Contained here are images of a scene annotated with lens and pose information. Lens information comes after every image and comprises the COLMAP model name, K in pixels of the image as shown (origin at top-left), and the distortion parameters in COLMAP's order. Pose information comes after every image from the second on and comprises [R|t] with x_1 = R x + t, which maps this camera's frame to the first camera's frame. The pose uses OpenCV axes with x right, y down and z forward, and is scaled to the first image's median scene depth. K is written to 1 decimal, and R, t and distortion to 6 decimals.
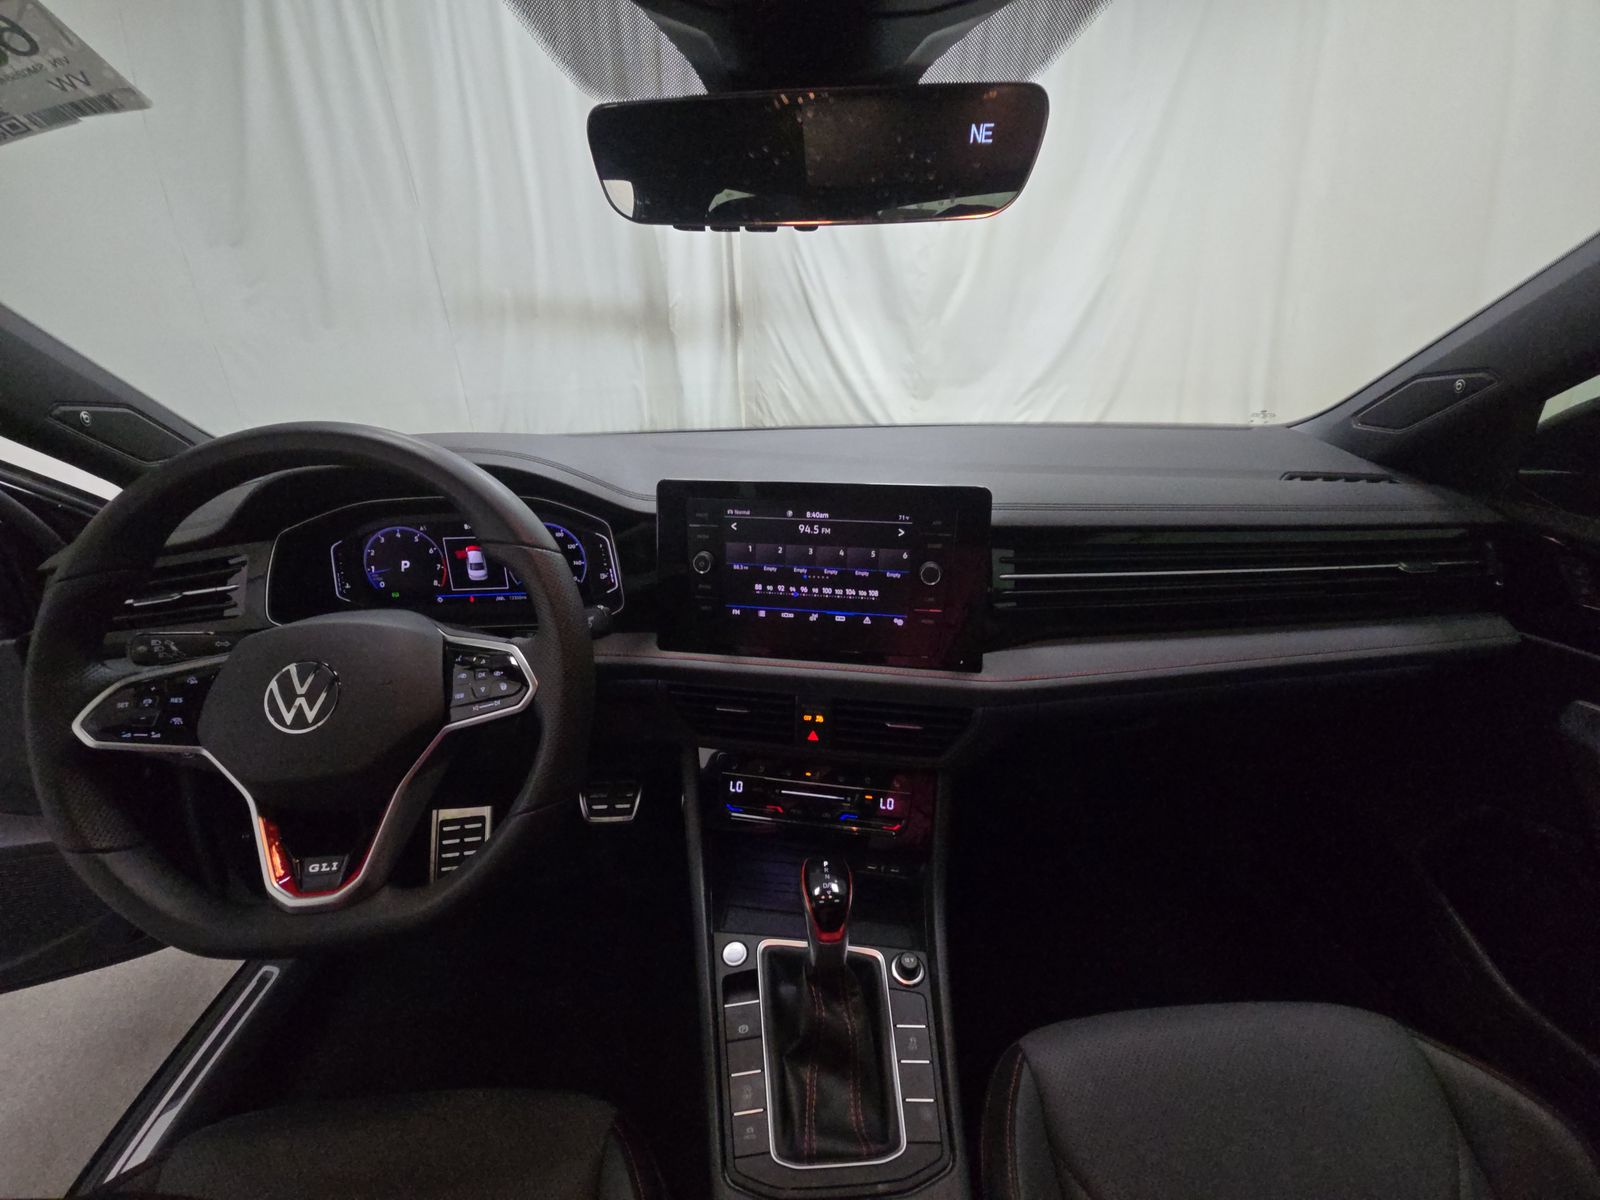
lens RADIAL K [[642.1, 0, 804.5], [0, 642.1, 611.8], [0, 0, 1]] dist [0.001895, -0.000240]
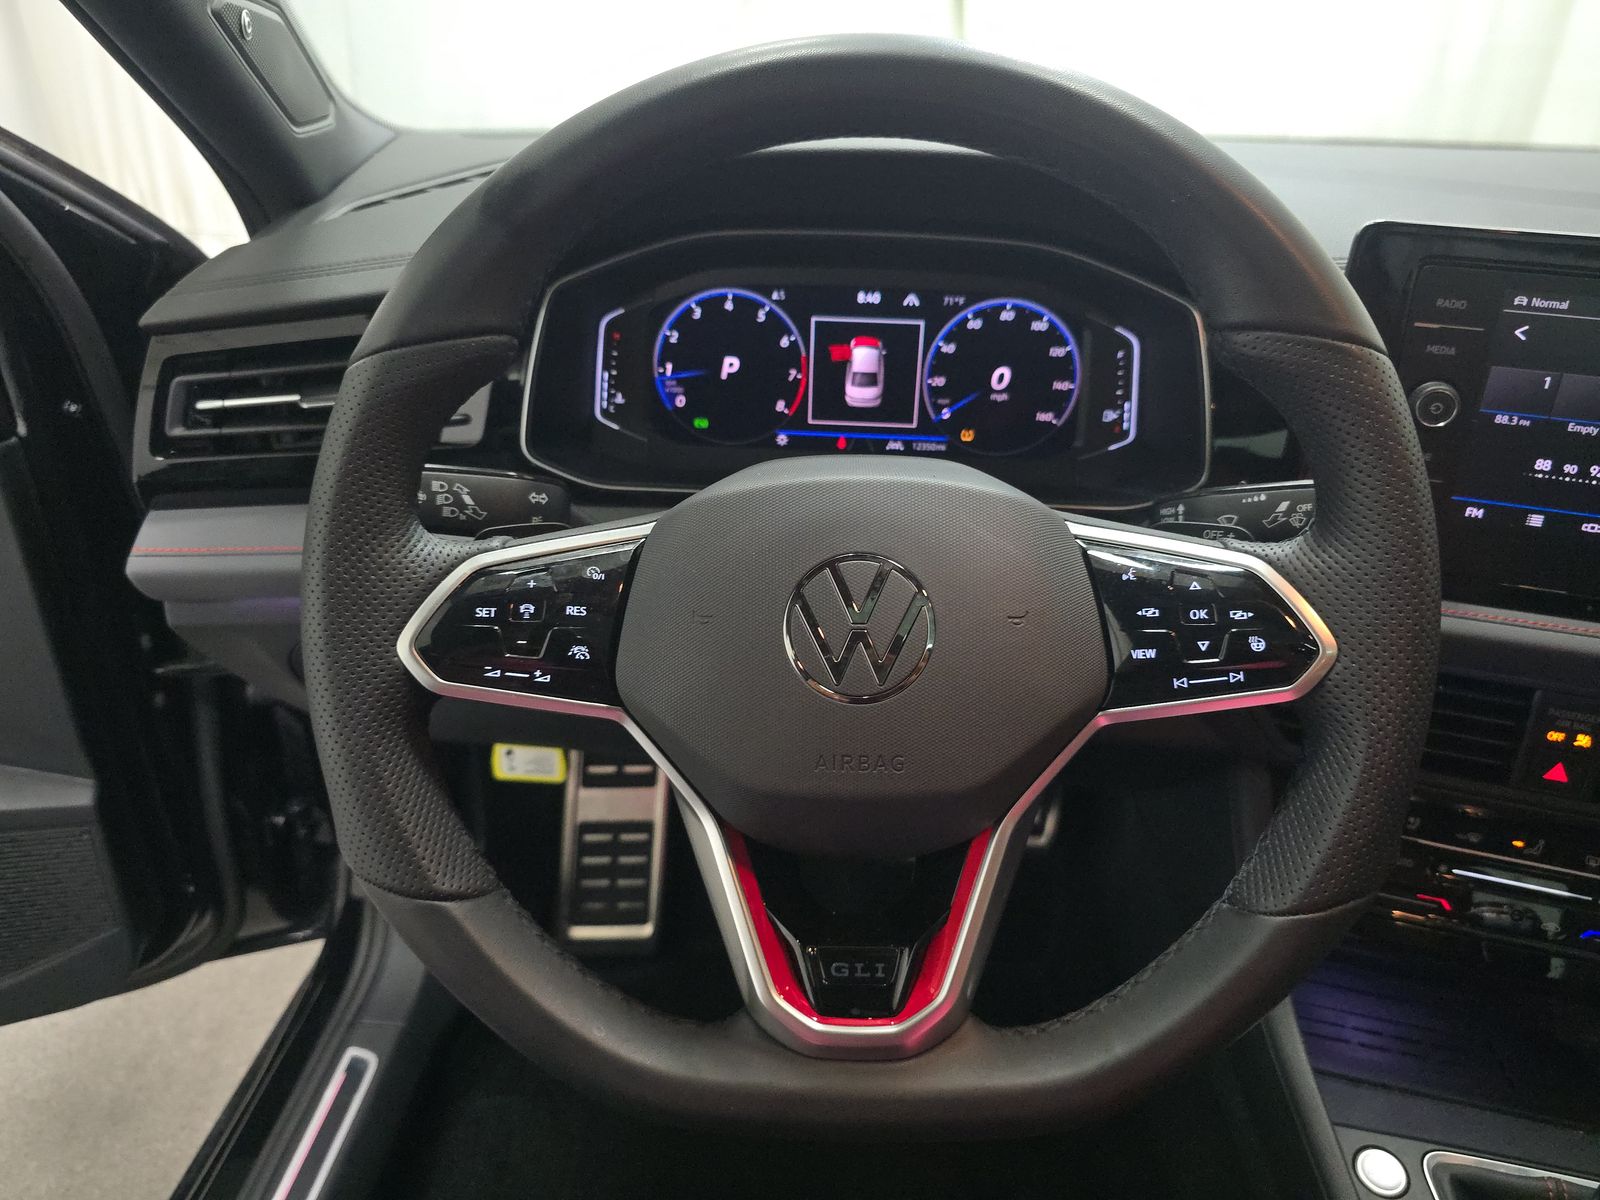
lens RADIAL K [[1075.4, 0, 796.7], [0, 1075.4, 604.6], [0, 0, 1]] dist [0.016249, -0.006855]
pose [[0.993761, 0.087950, -0.068579, -0.497903], [-0.080186, 0.990831, 0.108736, 0.019166], [0.077514, -0.102559, 0.991702, 0.127753]]
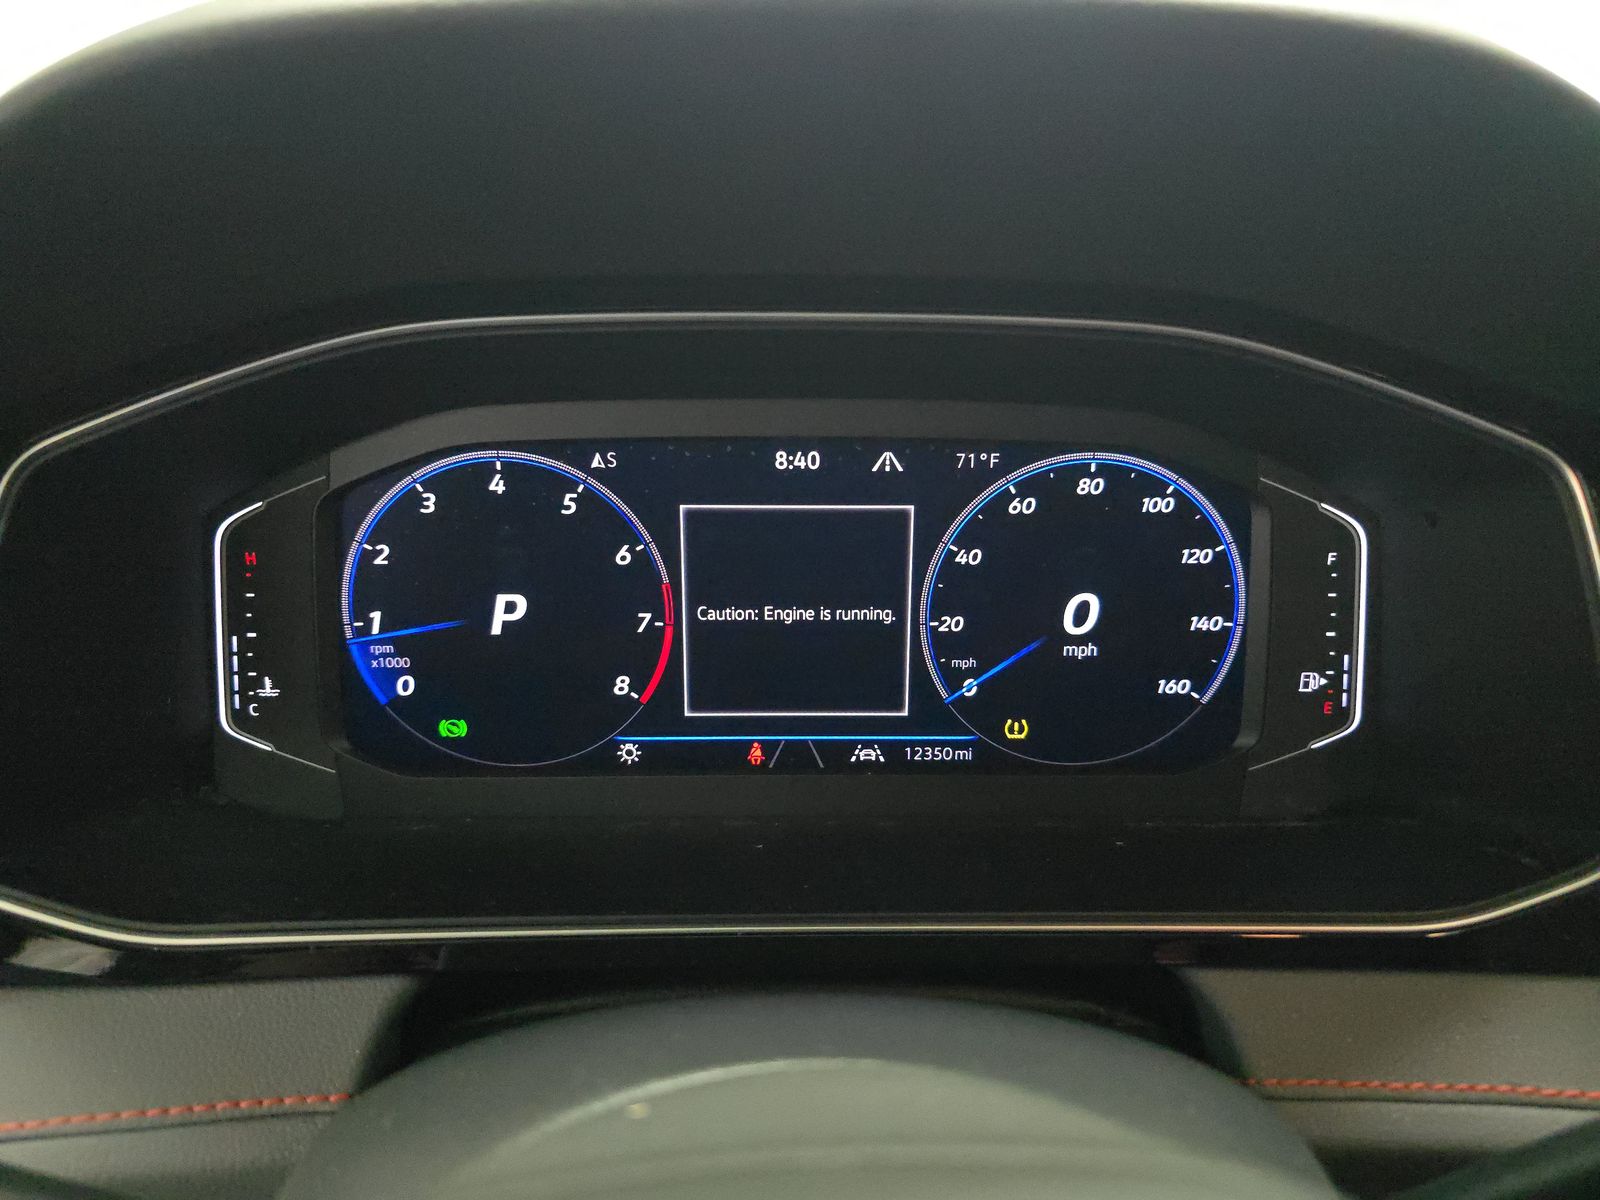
lens RADIAL K [[1075.4, 0, 797.6], [0, 1075.4, 587.1], [0, 0, 1]] dist [0.016249, -0.006855]
pose [[0.999261, 0.036008, -0.013454, -0.513805], [-0.036311, 0.999076, -0.023000, -0.076861], [0.012613, 0.023471, 0.999645, 0.603897]]
